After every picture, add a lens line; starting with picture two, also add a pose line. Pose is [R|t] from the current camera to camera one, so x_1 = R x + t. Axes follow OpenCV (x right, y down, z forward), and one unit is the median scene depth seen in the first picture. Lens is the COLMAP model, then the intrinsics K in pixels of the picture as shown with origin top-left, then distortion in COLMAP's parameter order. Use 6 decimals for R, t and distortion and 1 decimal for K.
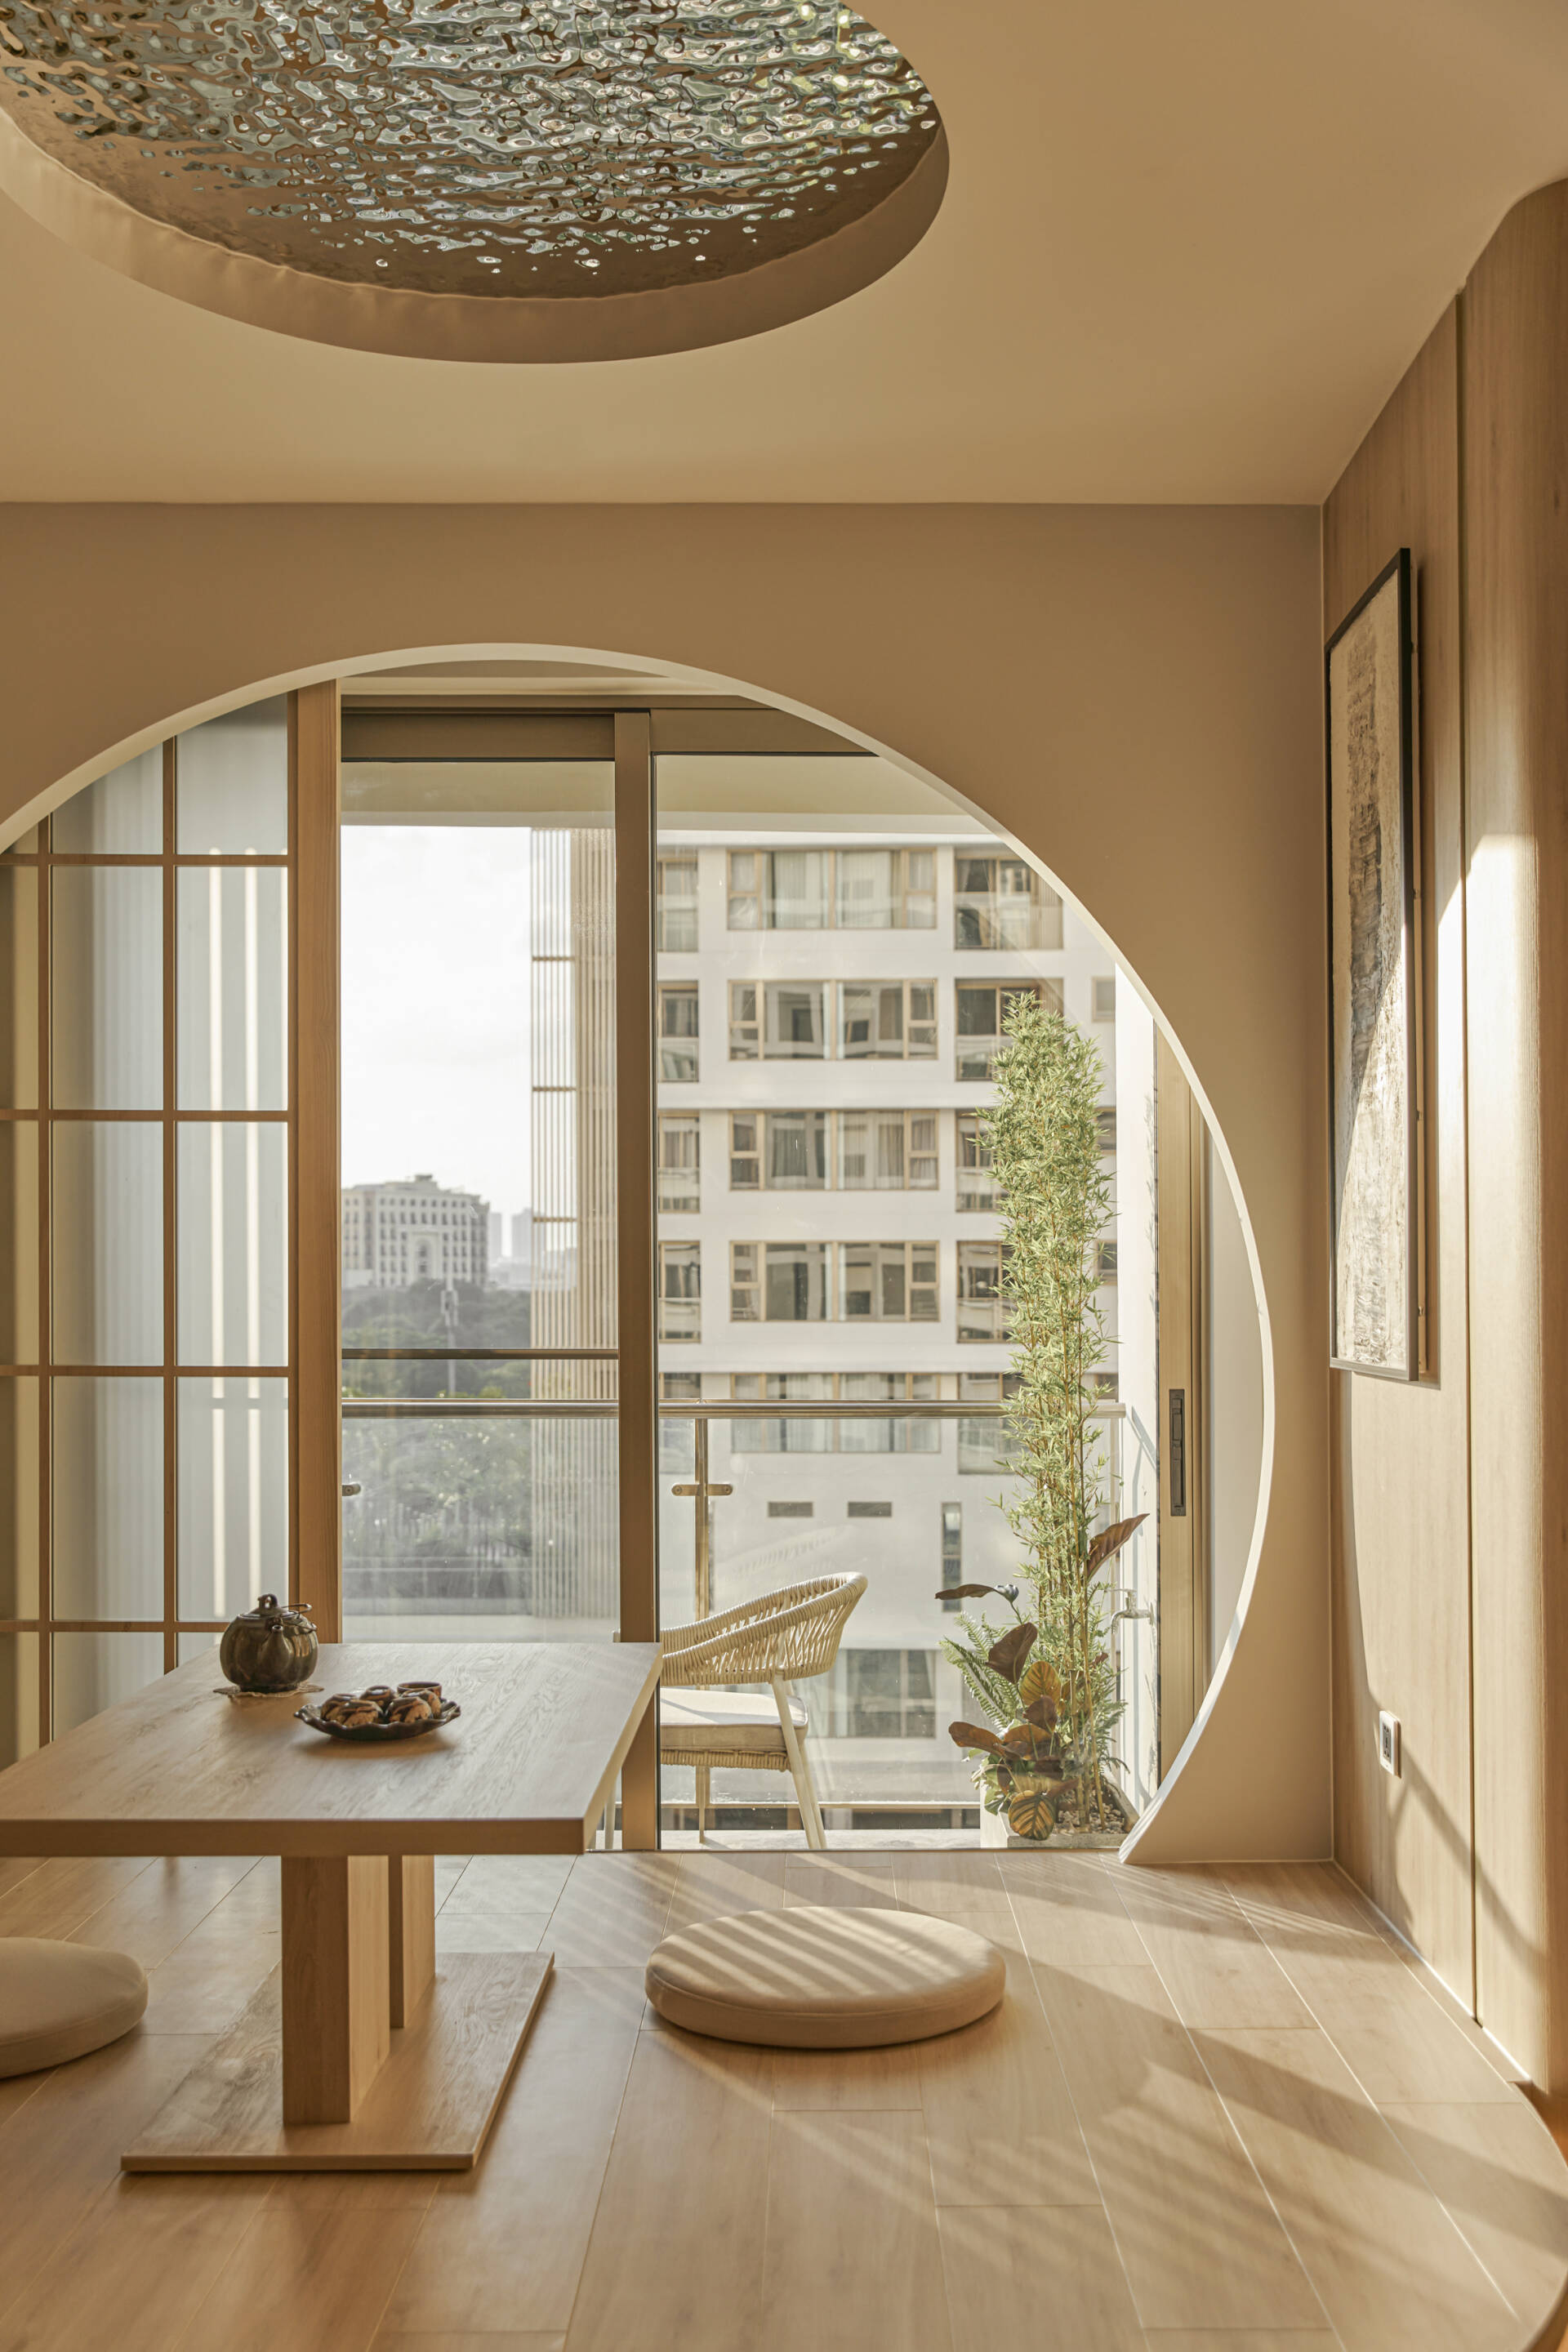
lens RADIAL K [[2224.8, 0, 795.4], [0, 2224.8, 1264.0], [0, 0, 1]] dist [-0.027097, -0.000582]
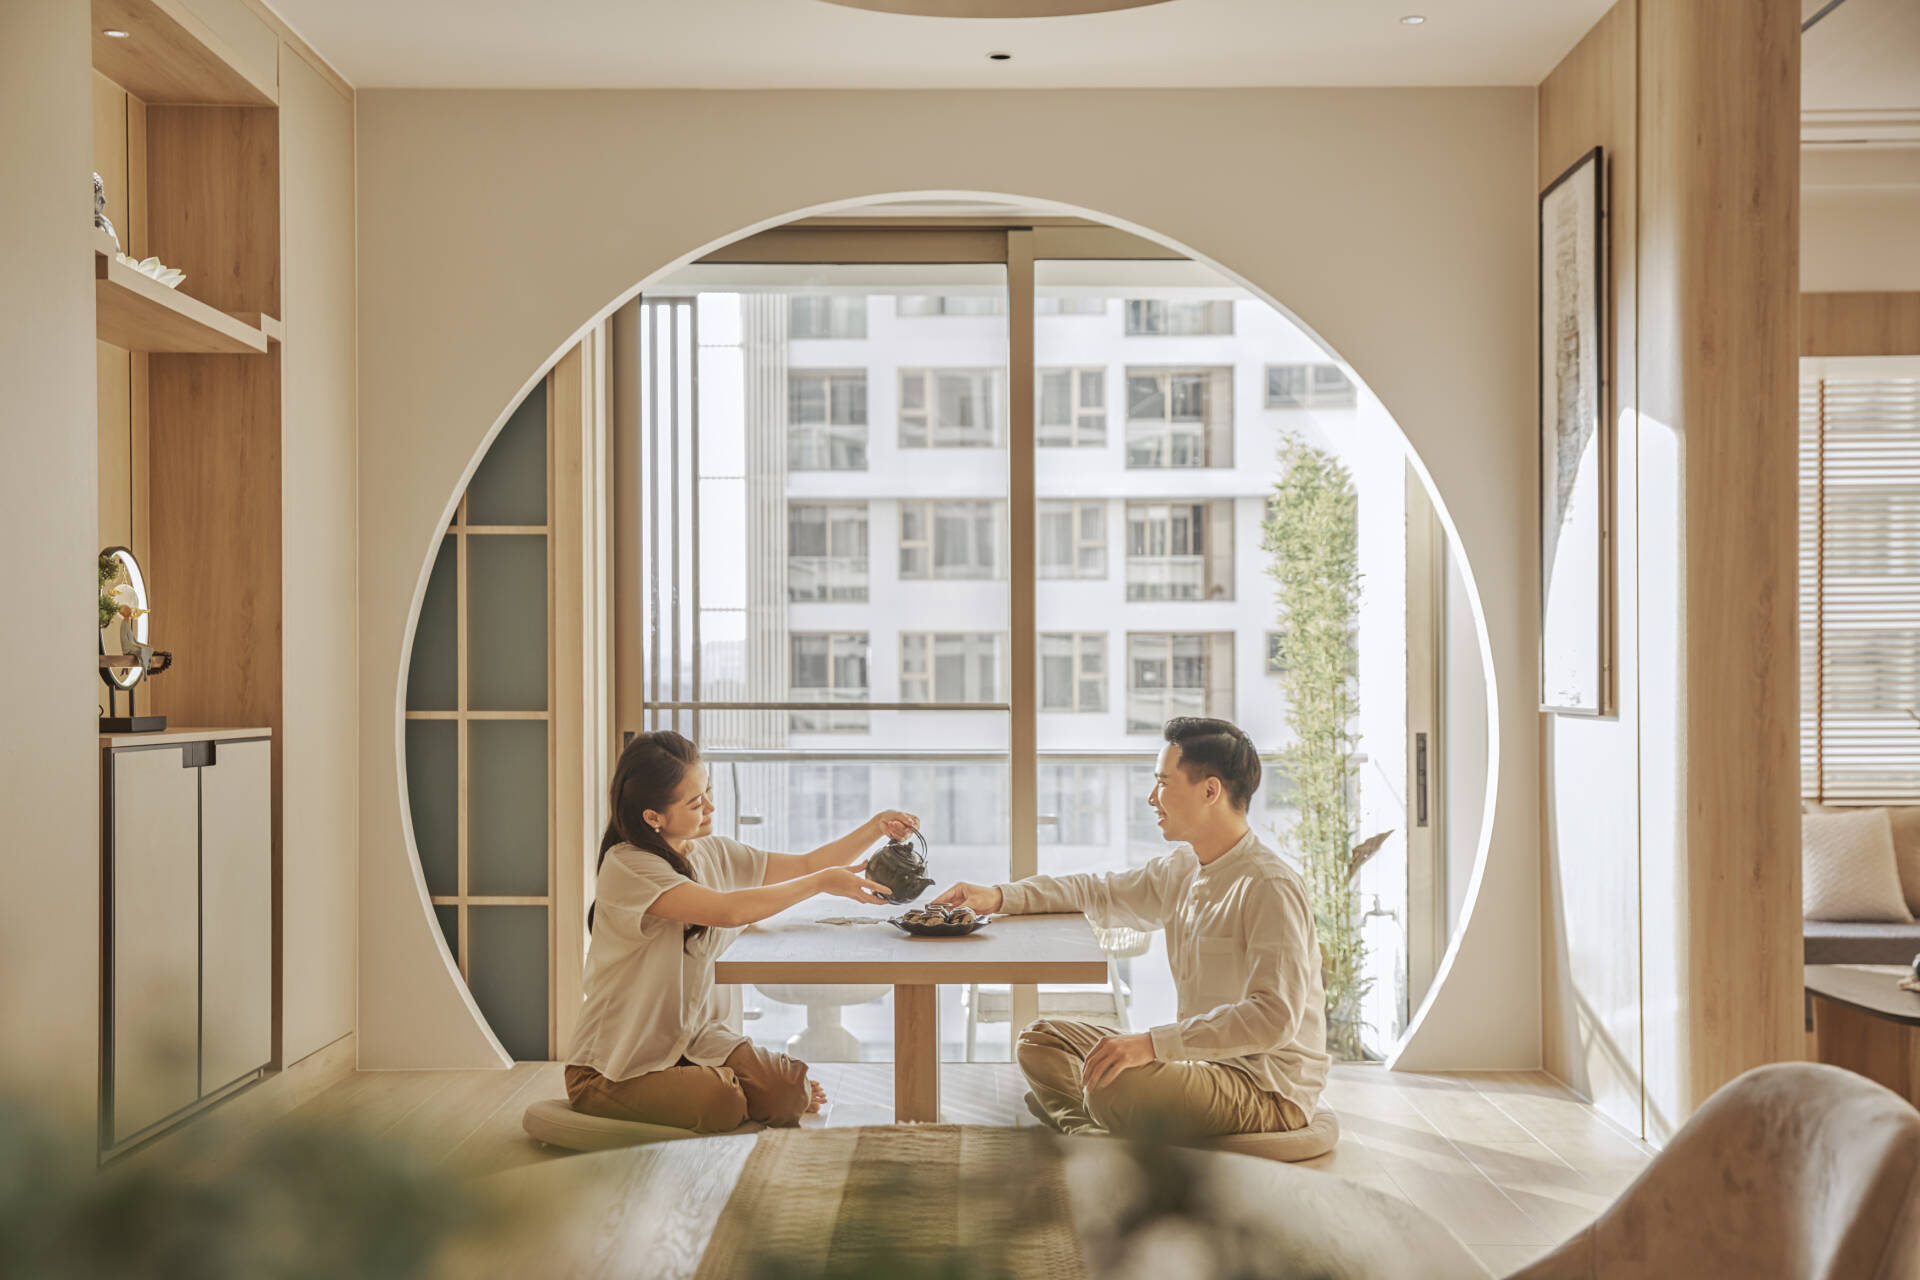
lens RADIAL K [[2313.6, 0, 955.4], [0, 2313.6, 684.4], [0, 0, 1]] dist [0.025052, 0.010439]
pose [[0.999990, -0.000304, 0.004571, -0.116841], [0.000248, 0.999926, 0.012144, 0.010178], [-0.004575, -0.012143, 0.999916, -0.399145]]
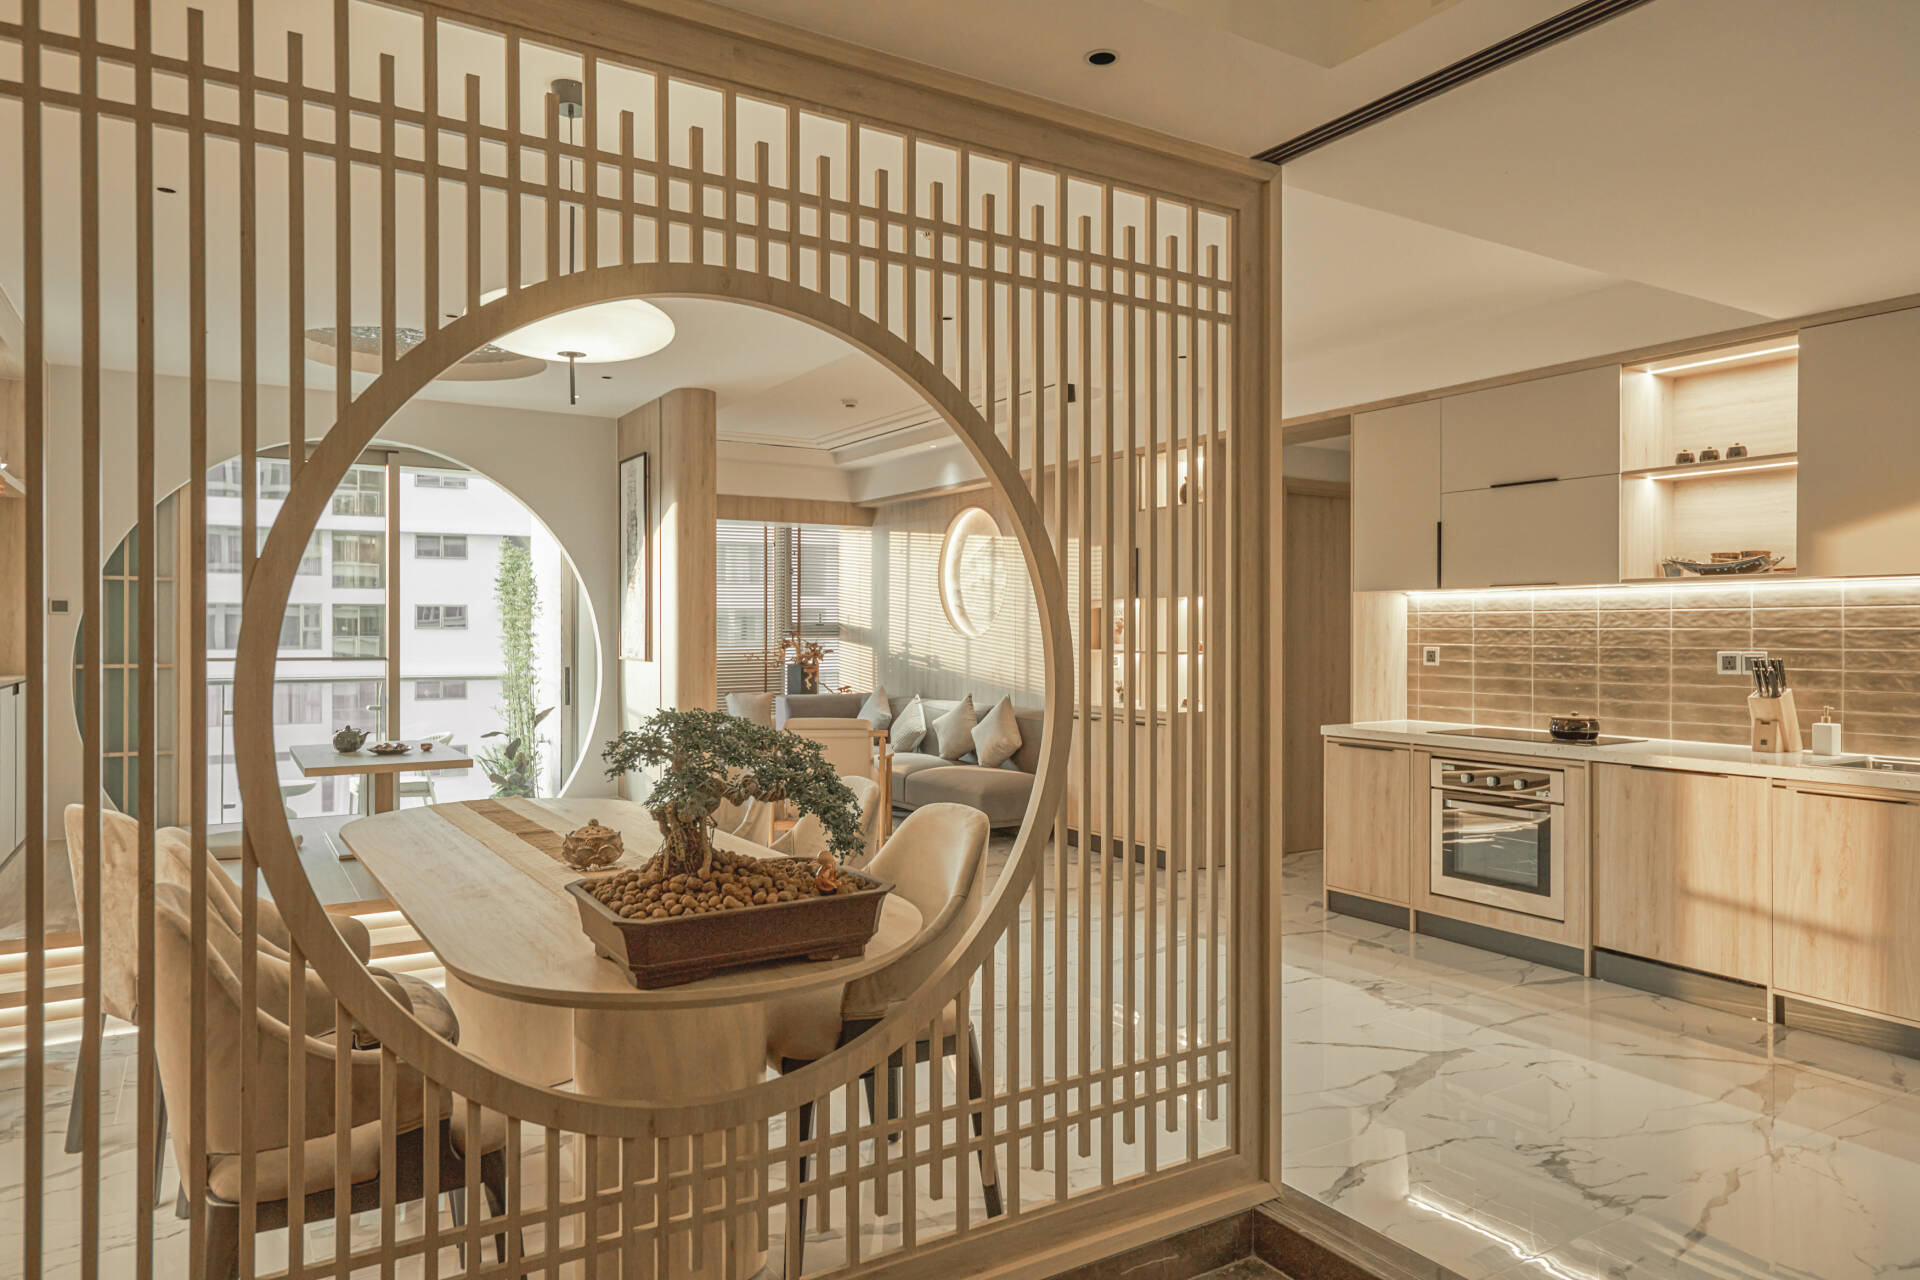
lens RADIAL K [[1196.2, 0, 958.6], [0, 1196.2, 630.8], [0, 0, 1]] dist [0.004358, 0.000941]
pose [[0.848240, 0.014133, 0.529423, -0.282176], [-0.018025, 0.999835, 0.002188, -0.012445], [-0.529305, -0.011399, 0.848355, -0.831847]]
